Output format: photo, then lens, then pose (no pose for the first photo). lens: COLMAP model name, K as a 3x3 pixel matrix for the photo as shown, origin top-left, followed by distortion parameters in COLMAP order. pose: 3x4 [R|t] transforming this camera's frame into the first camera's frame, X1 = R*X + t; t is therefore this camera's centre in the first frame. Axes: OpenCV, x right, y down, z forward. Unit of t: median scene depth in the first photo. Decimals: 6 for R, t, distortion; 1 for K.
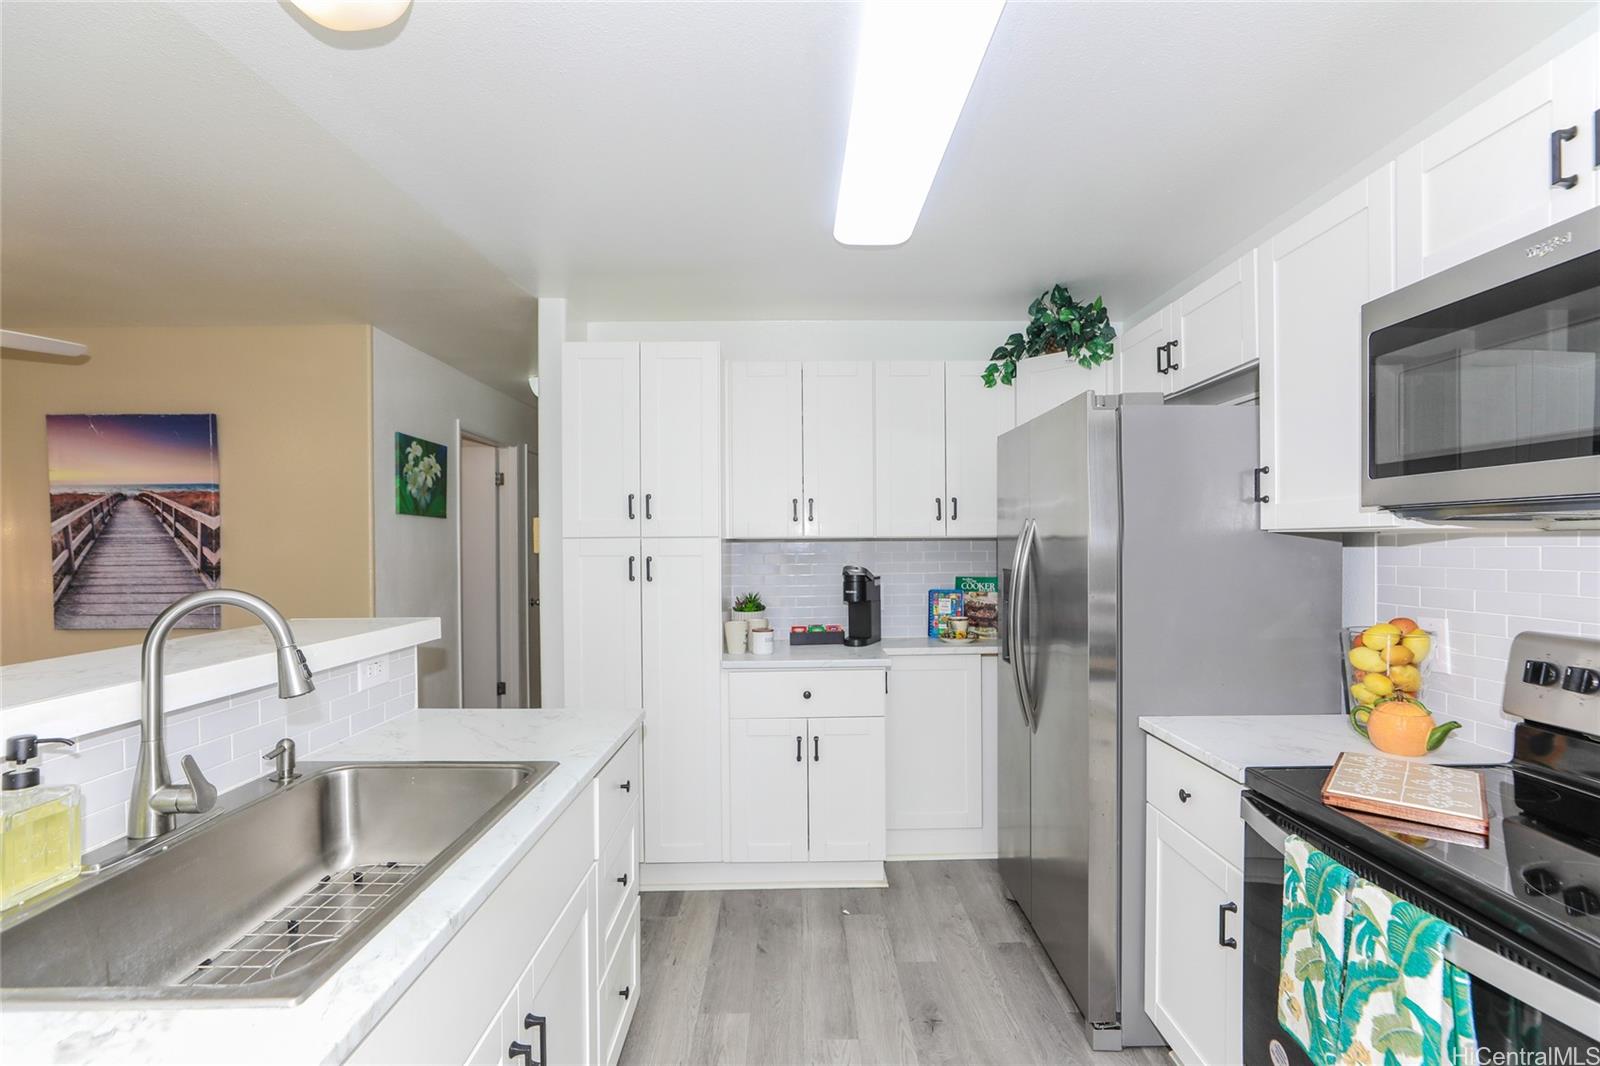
lens RADIAL K [[763.2, 0, 807.7], [0, 763.2, 542.2], [0, 0, 1]] dist [-0.002622, -0.000460]
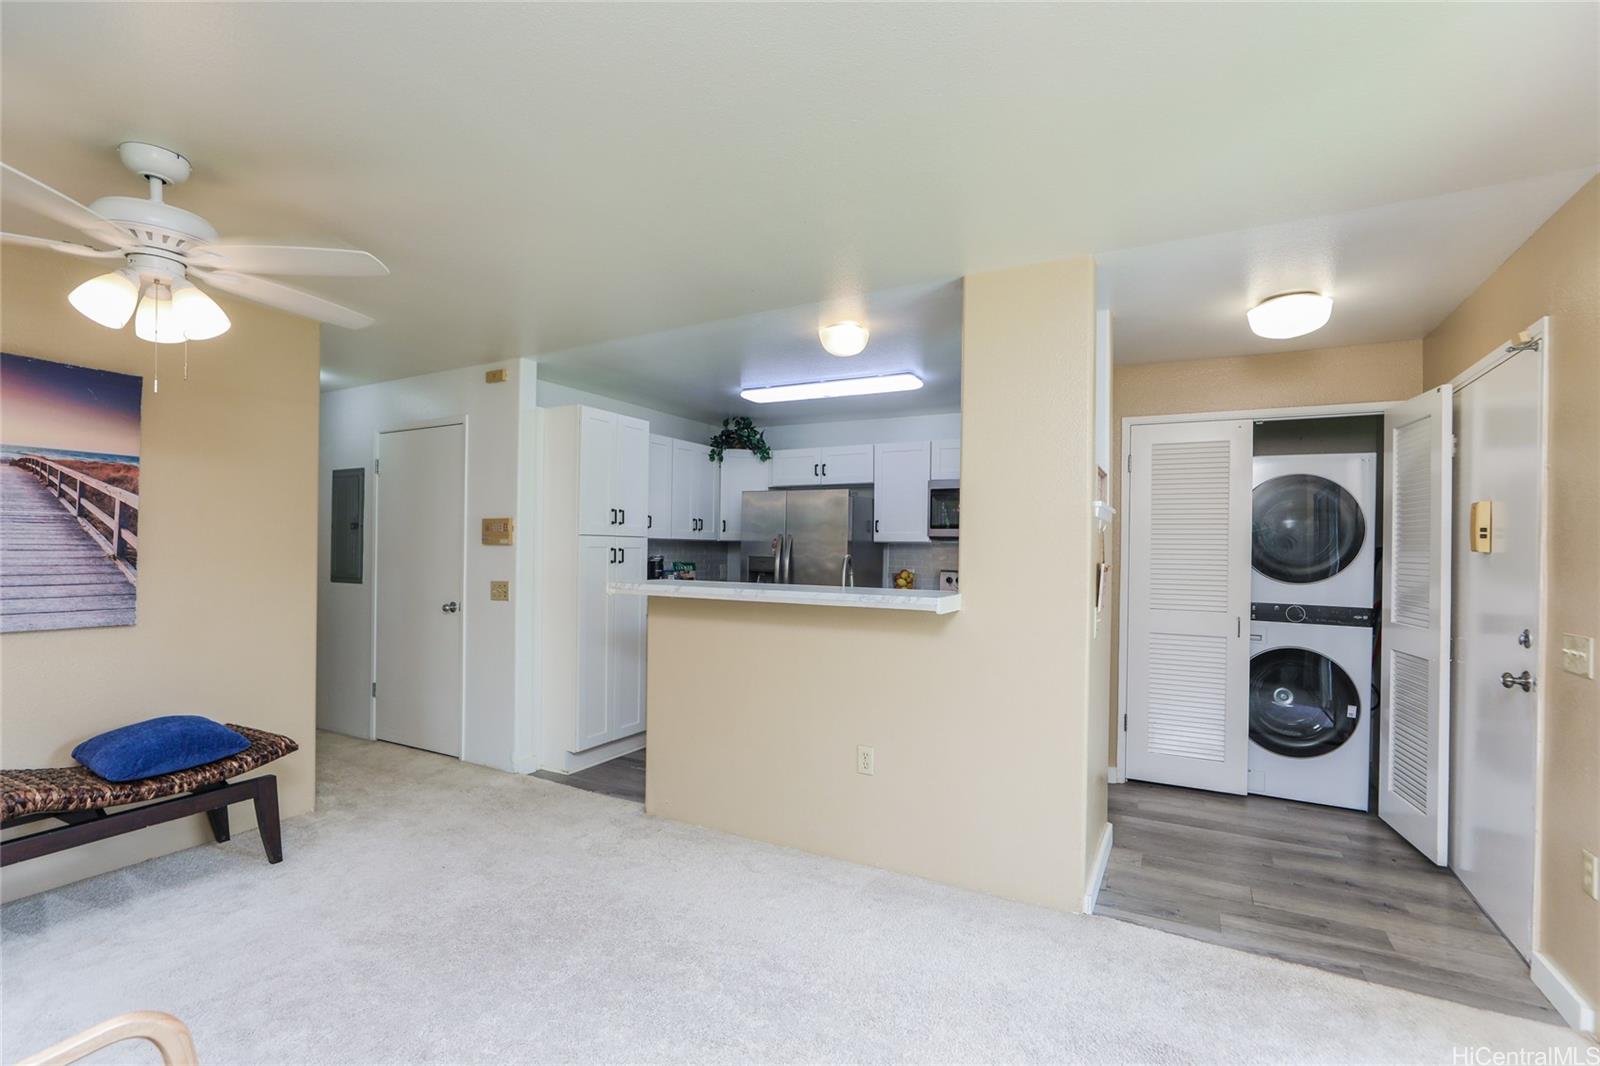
lens RADIAL K [[732.6, 0, 800.9], [0, 732.6, 545.0], [0, 0, 1]] dist [-0.029870, 0.014542]
pose [[0.477465, 0.019226, 0.878440, -1.142756], [-0.017715, 0.999768, -0.012252, 0.020116], [-0.878472, -0.009712, 0.477695, -0.055016]]
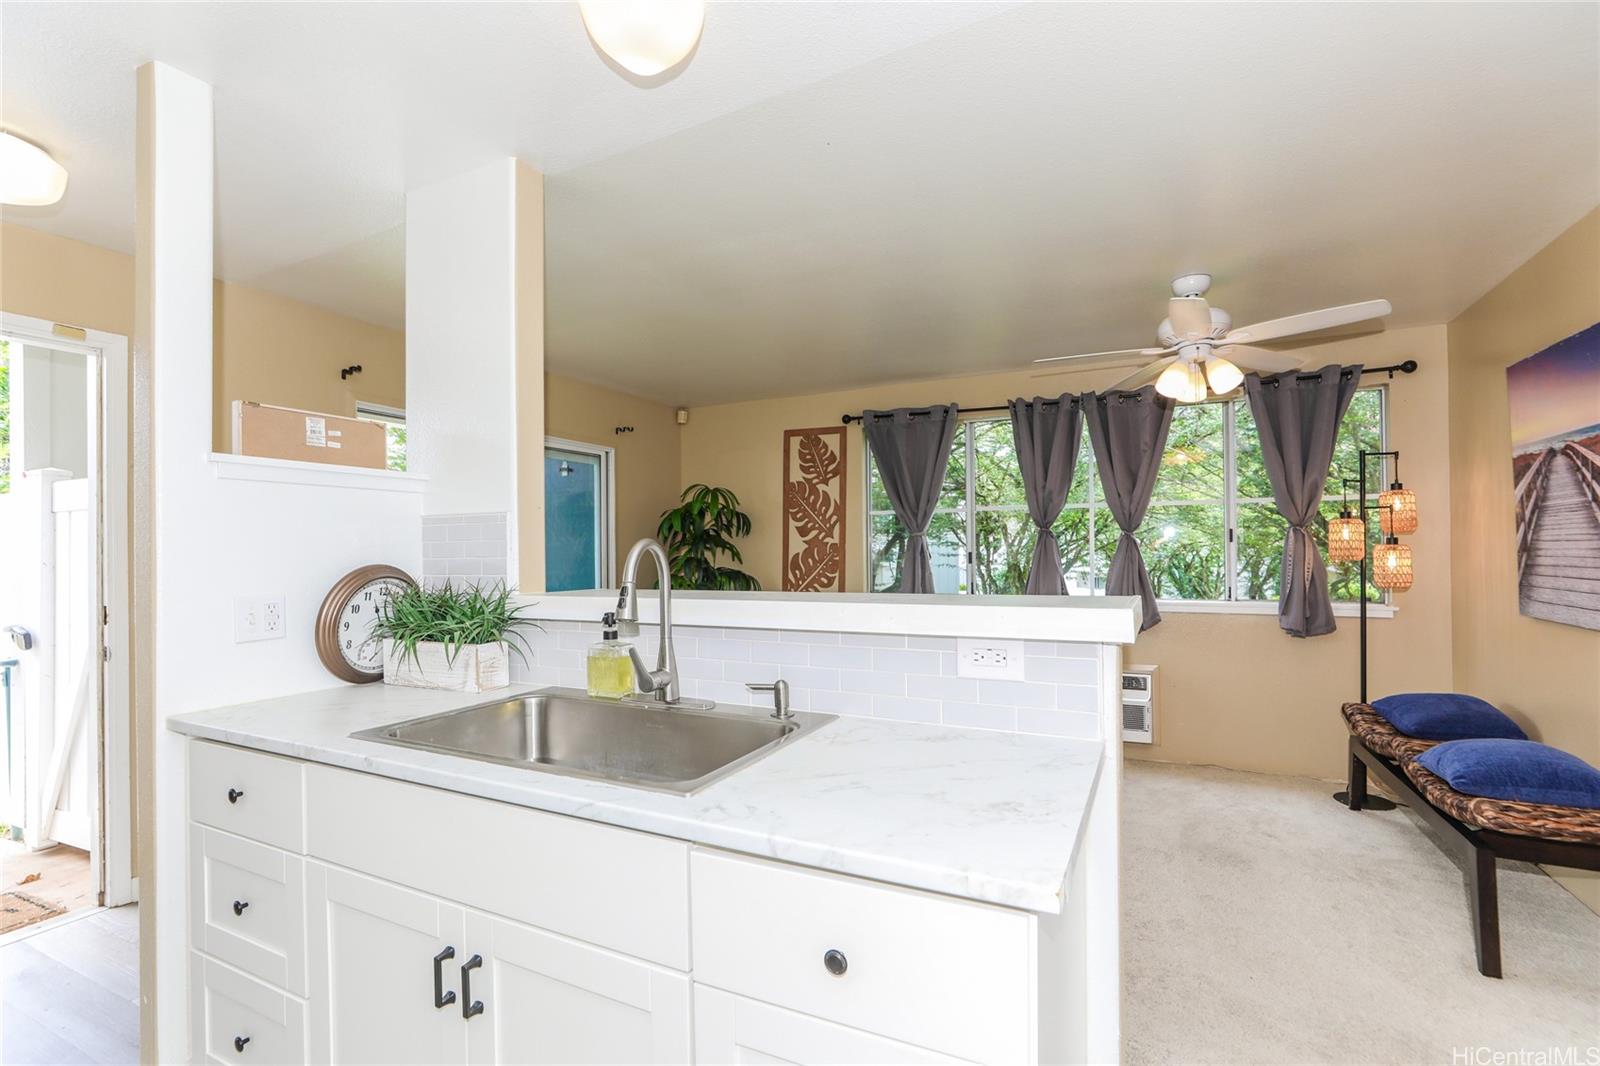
lens RADIAL K [[732.6, 0, 800.9], [0, 732.6, 545.0], [0, 0, 1]] dist [-0.029870, 0.014542]
pose [[-0.452867, 0.004499, -0.891567, 0.107030], [0.012114, 0.999926, -0.001107, 0.026572], [0.891496, -0.011302, -0.452888, 0.646148]]
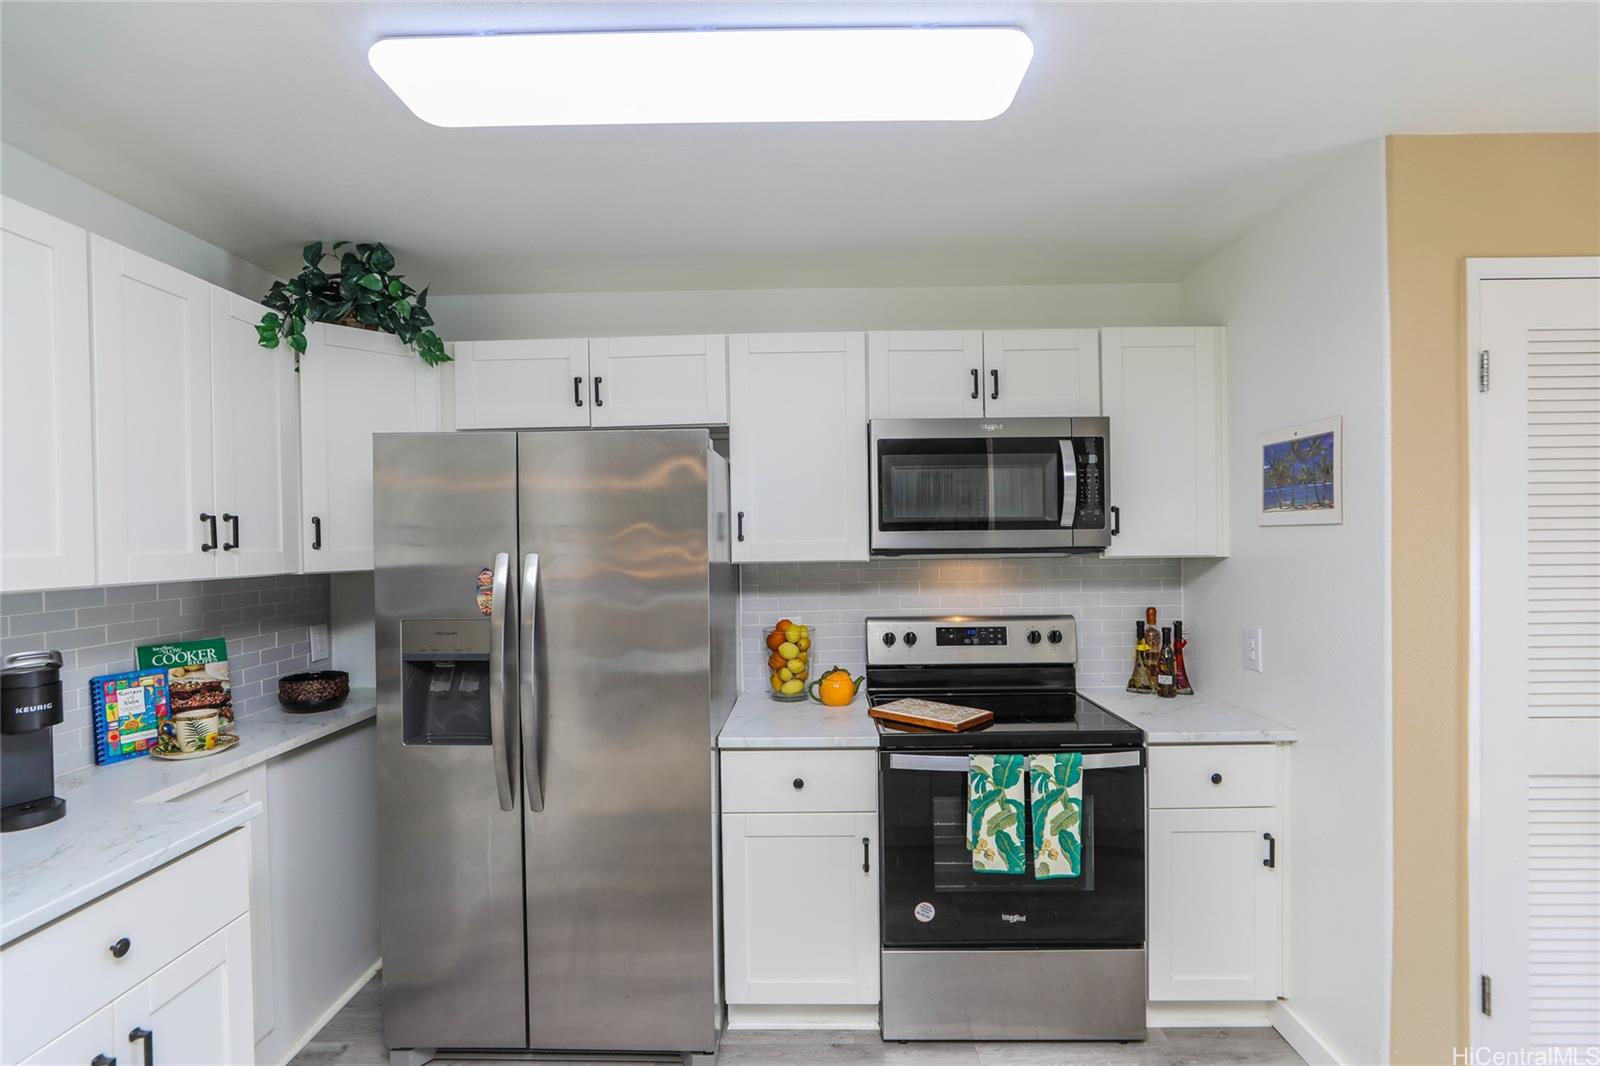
lens RADIAL K [[734.8, 0, 801.9], [0, 734.8, 543.4], [0, 0, 1]] dist [-0.016420, 0.000614]
pose [[0.018262, -0.000390, 0.999833, -0.346913], [0.012774, 0.999918, 0.000157, -0.026966], [-0.999752, 0.012769, 0.018266, 0.490774]]
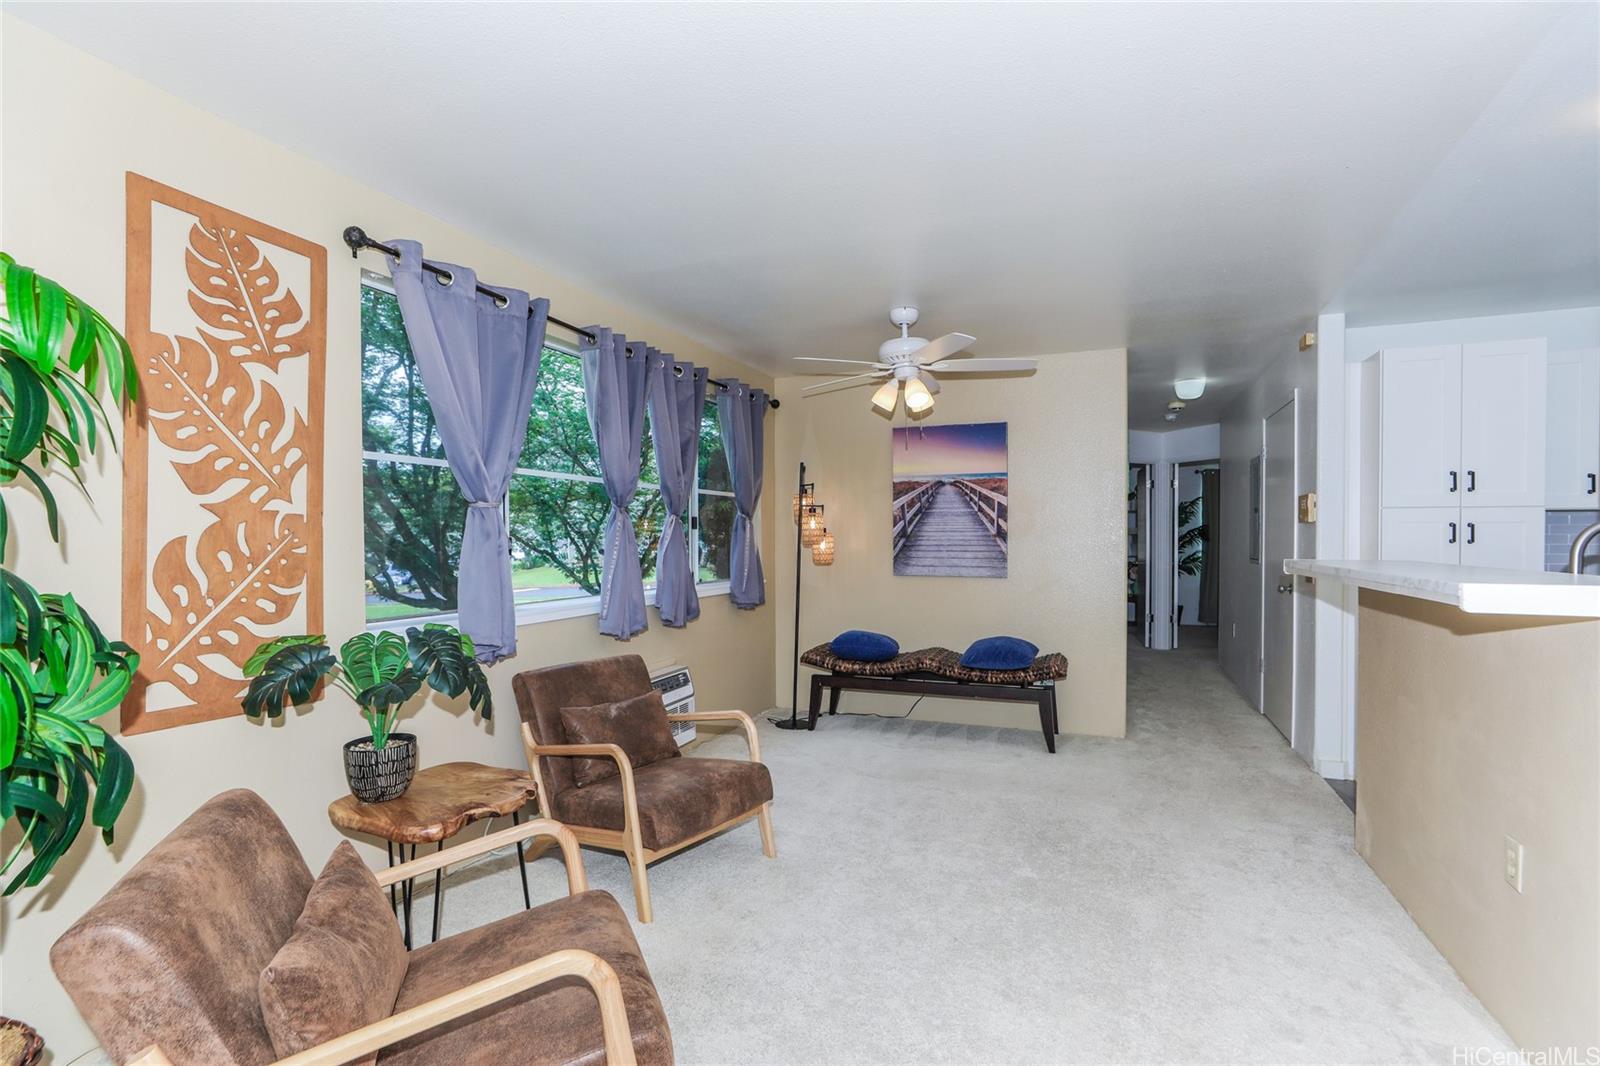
lens RADIAL K [[734.8, 0, 801.9], [0, 734.8, 543.4], [0, 0, 1]] dist [-0.016420, 0.000614]
pose [[0.923328, 0.011951, -0.383827, -0.612663], [-0.007014, 0.999874, 0.014259, 0.035035], [0.383949, -0.010473, 0.923295, -0.370477]]
